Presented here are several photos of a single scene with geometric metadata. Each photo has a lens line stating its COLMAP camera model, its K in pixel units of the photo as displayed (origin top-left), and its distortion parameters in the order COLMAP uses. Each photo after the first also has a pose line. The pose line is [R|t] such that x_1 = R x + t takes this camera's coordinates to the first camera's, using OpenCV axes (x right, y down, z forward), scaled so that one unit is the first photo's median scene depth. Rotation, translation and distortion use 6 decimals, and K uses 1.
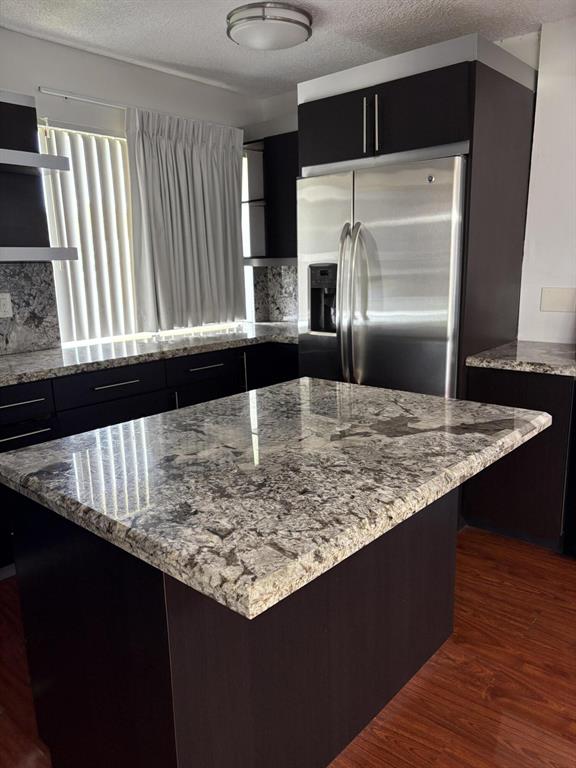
lens RADIAL K [[579.9, 0, 276.7], [0, 579.9, 404.7], [0, 0, 1]] dist [0.001603, 0.002954]
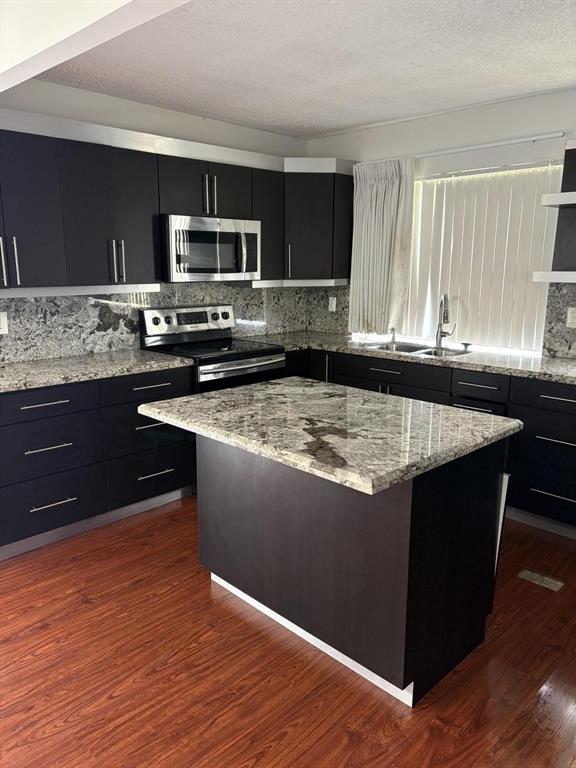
lens RADIAL K [[579.9, 0, 288.5], [0, 579.9, 387.2], [0, 0, 1]] dist [0.001603, 0.002954]
pose [[-0.030809, 0.243237, -0.969477, 1.540270], [-0.251266, 0.936906, 0.243050, -0.373081], [0.967428, 0.251085, 0.032252, 0.888274]]
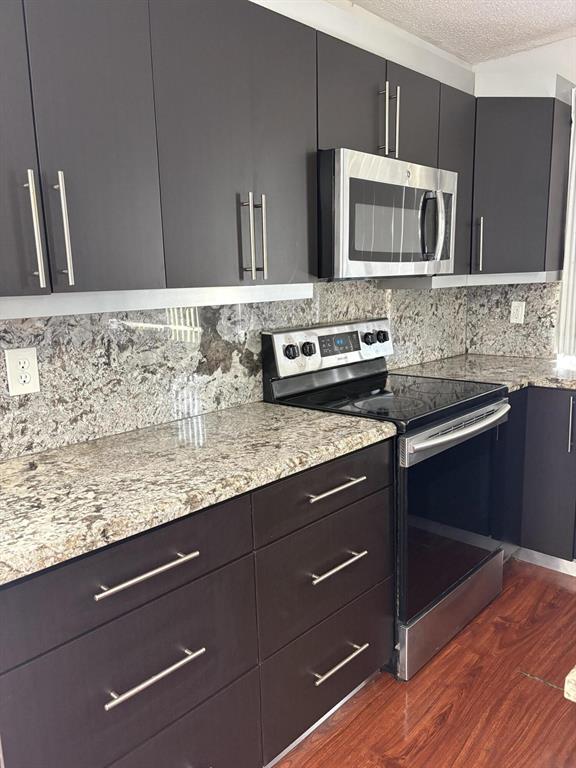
lens RADIAL K [[579.9, 0, 287.5], [0, 579.9, 381.4], [0, 0, 1]] dist [0.001603, 0.002954]
pose [[-0.011412, 0.203928, -0.978919, 0.818371], [-0.214071, 0.955787, 0.201605, -0.191436], [0.976751, 0.211859, 0.032748, 0.498364]]
